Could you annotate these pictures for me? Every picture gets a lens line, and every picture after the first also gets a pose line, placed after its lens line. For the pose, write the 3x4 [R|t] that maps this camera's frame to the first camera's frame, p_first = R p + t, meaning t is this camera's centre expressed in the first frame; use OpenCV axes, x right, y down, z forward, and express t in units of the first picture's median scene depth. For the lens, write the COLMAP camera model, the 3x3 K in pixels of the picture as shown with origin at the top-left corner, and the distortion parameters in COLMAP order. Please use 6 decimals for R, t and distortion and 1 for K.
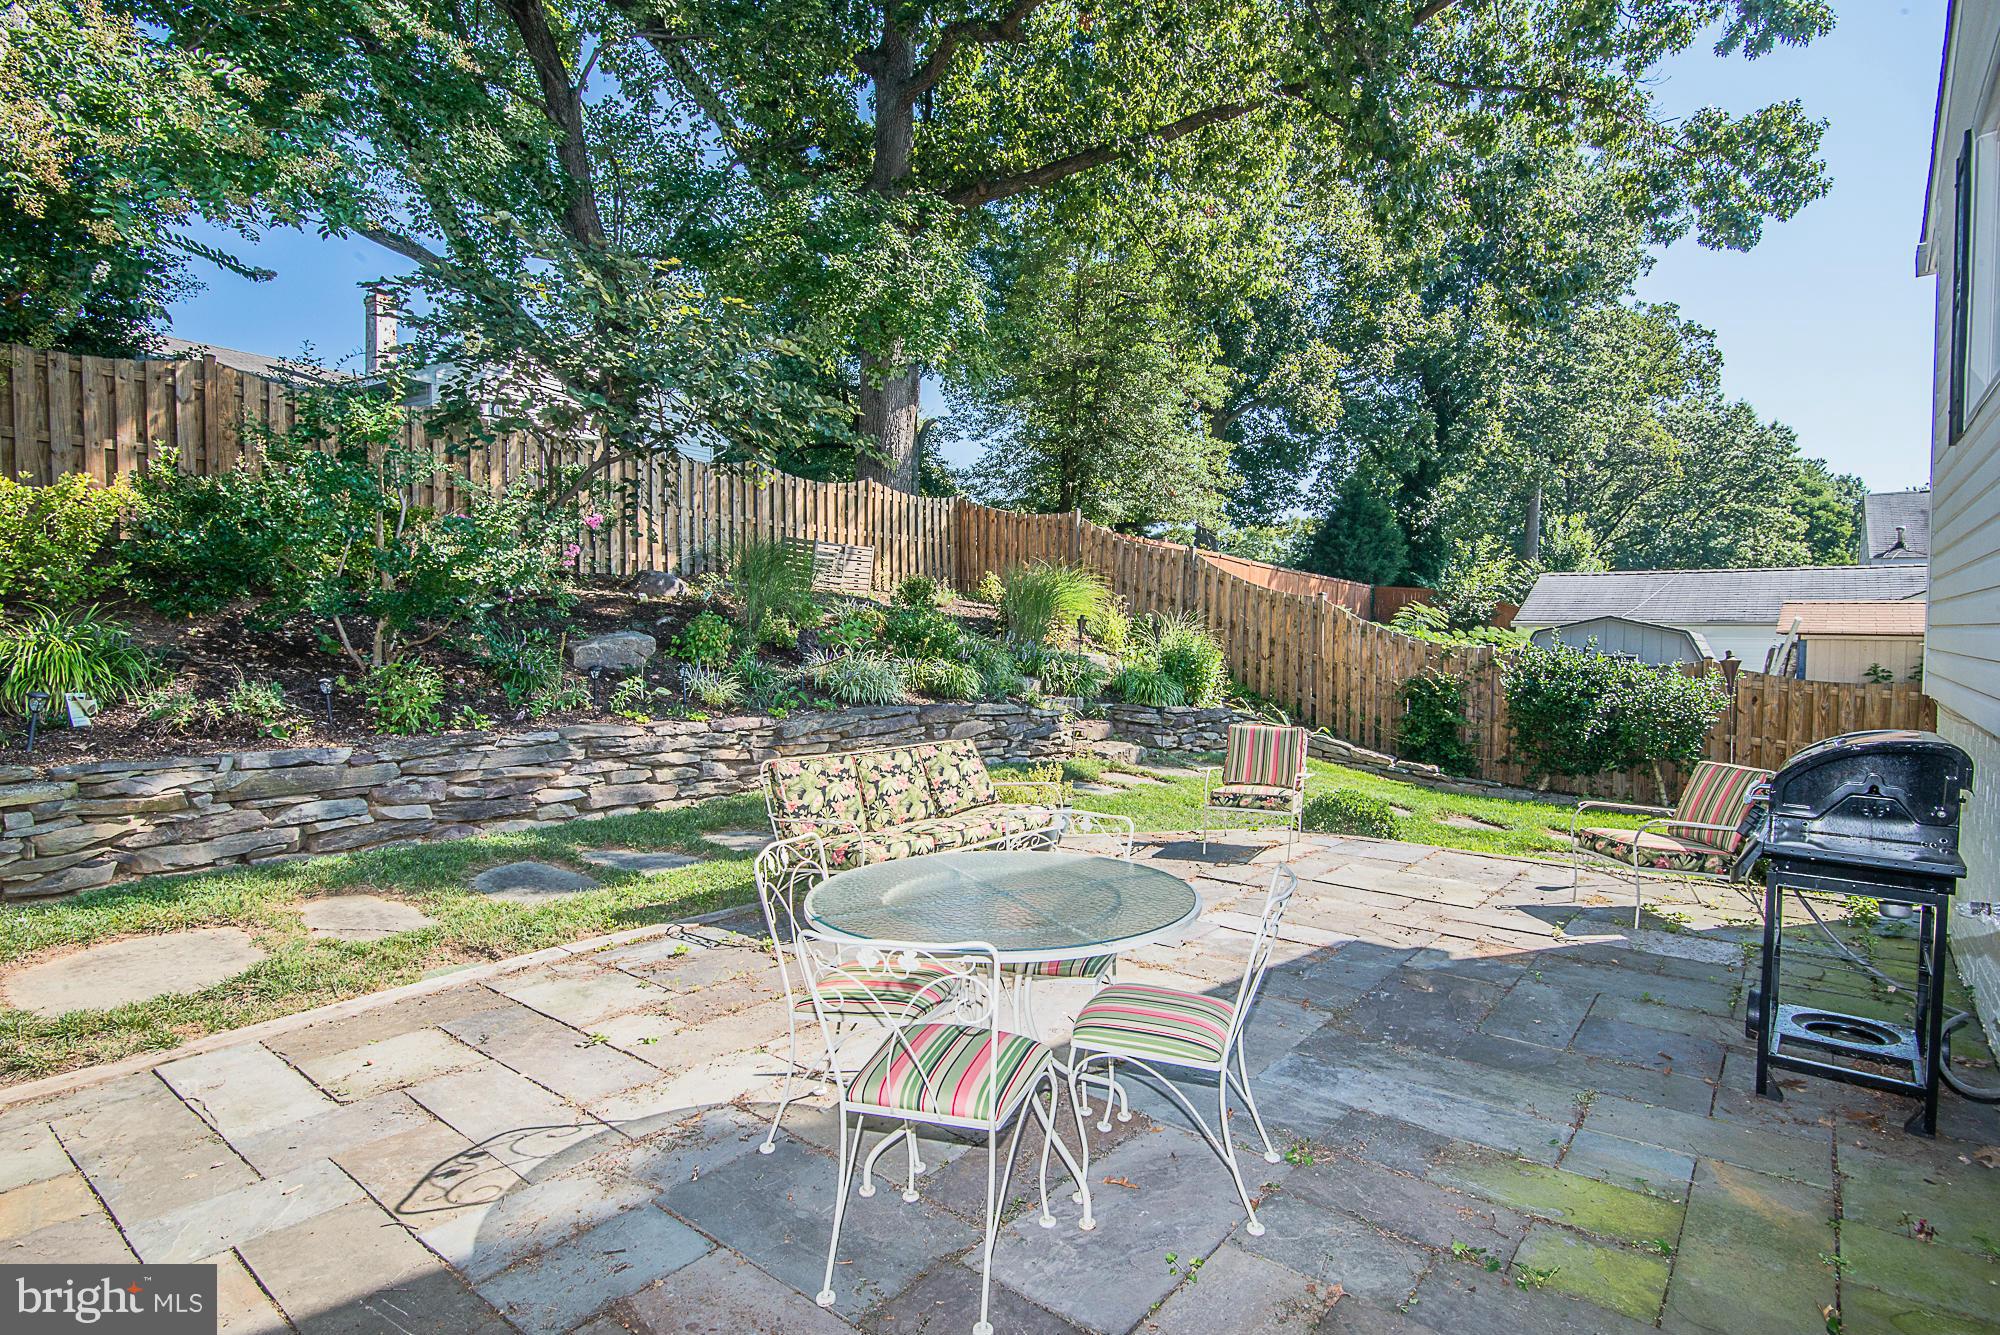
lens RADIAL K [[1000.2, 0, 1000.0], [0, 1000.2, 667.5], [0, 0, 1]] dist [0.000506, 0.000404]
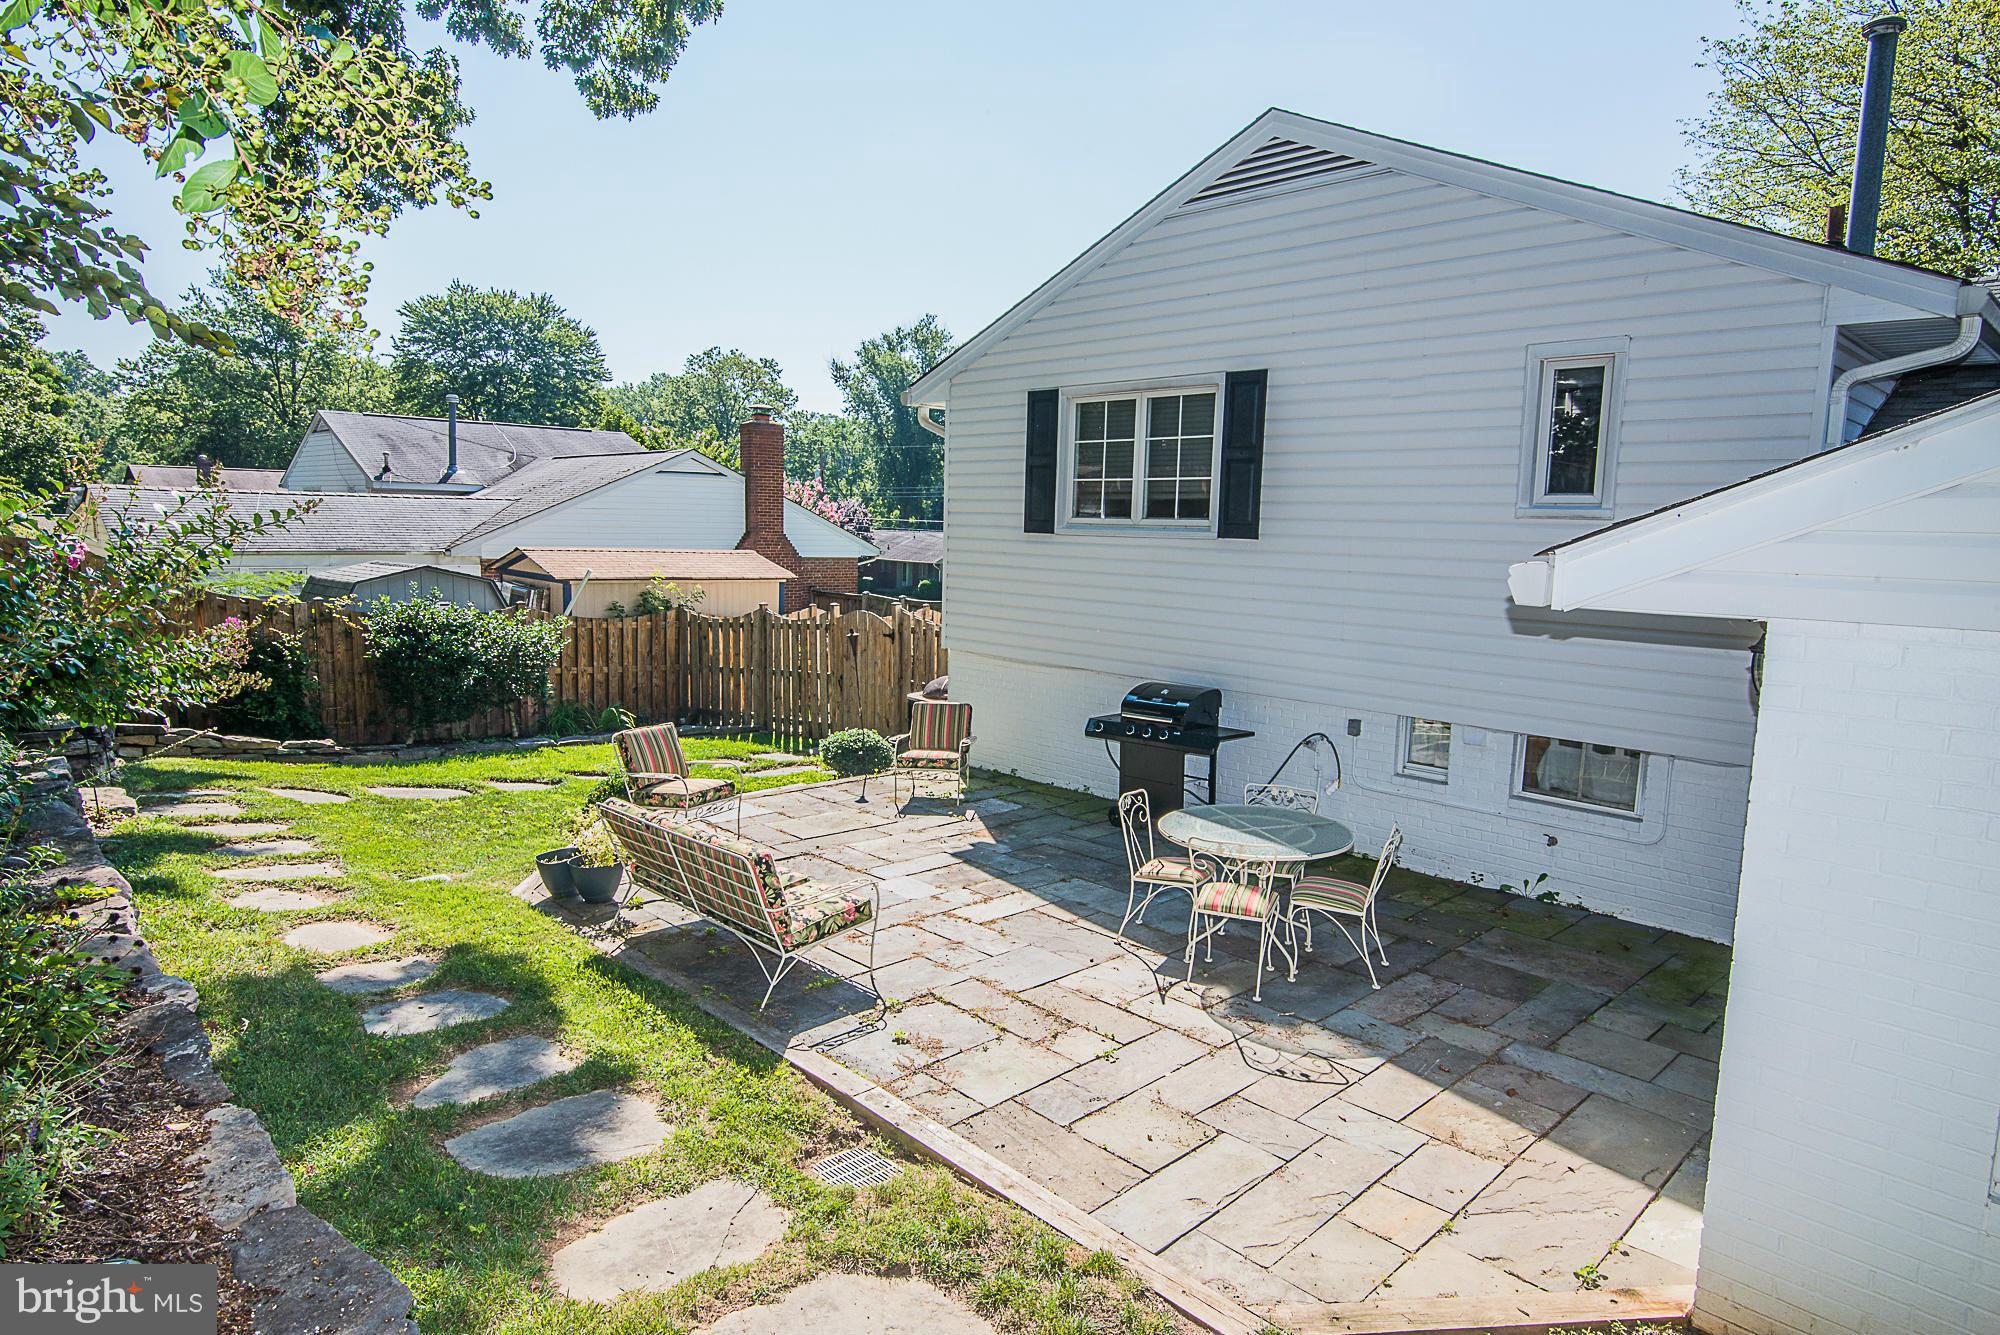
lens RADIAL K [[1154.7, 0, 1000.0], [0, 1154.7, 667.5], [0, 0, 1]] dist [-0.005974, -0.000439]
pose [[0.120293, -0.116378, 0.985893, -1.543479], [0.000890, 0.993117, 0.117122, -0.250624], [-0.992738, -0.013212, 0.119569, 0.816566]]
